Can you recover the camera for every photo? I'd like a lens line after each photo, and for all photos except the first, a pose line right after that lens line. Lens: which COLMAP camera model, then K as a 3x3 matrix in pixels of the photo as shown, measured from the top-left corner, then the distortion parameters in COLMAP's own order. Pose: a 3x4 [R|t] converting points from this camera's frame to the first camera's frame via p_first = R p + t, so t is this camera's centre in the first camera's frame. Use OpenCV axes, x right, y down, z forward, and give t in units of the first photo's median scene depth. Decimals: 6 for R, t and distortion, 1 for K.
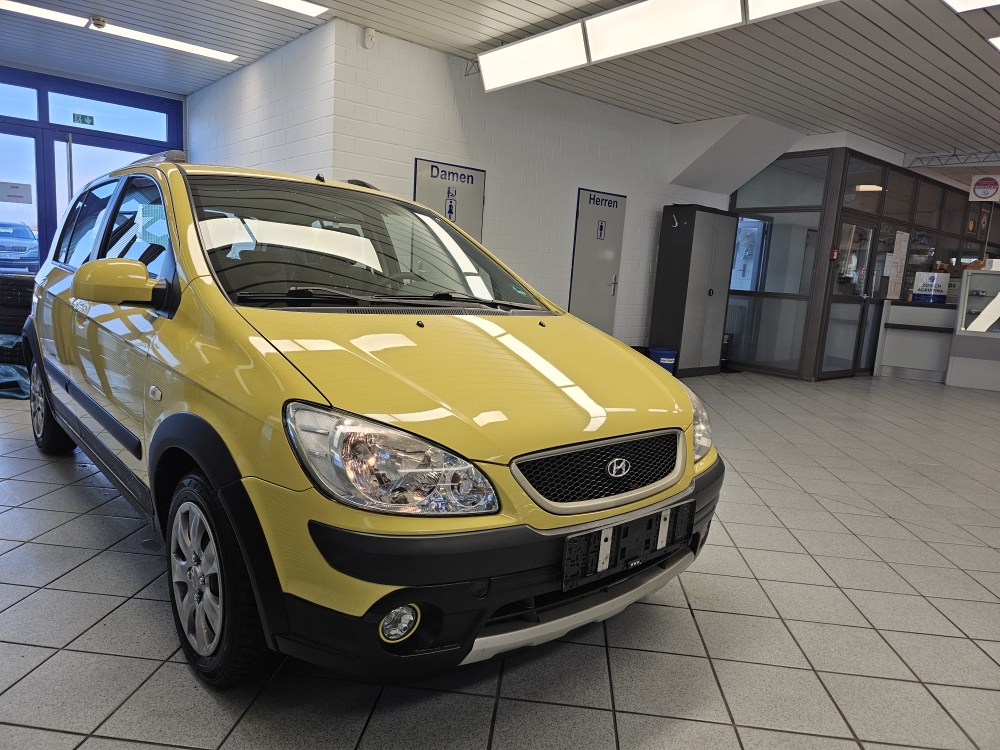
lens RADIAL K [[667.3, 0, 504.3], [0, 667.3, 373.6], [0, 0, 1]] dist [0.058500, -0.060863]
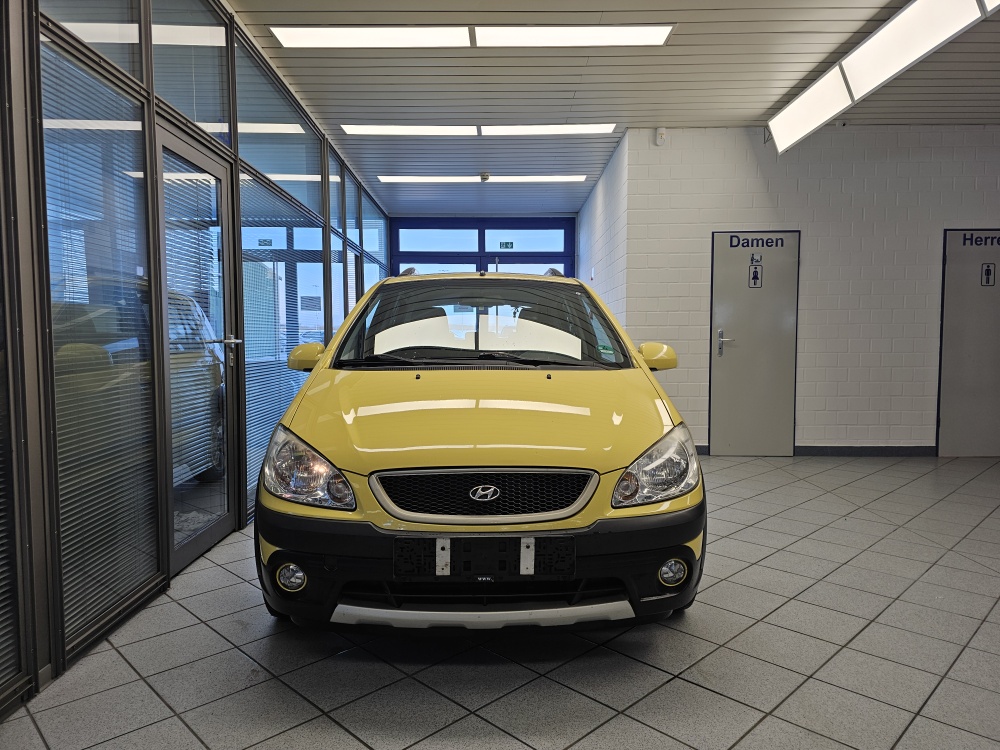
lens RADIAL K [[667.3, 0, 504.3], [0, 667.3, 373.6], [0, 0, 1]] dist [0.058500, -0.060863]
pose [[0.762313, -0.033356, -0.646348, 0.292832], [-0.044517, 0.993604, -0.103780, 0.016478], [0.645676, 0.107886, 0.755952, 0.038836]]
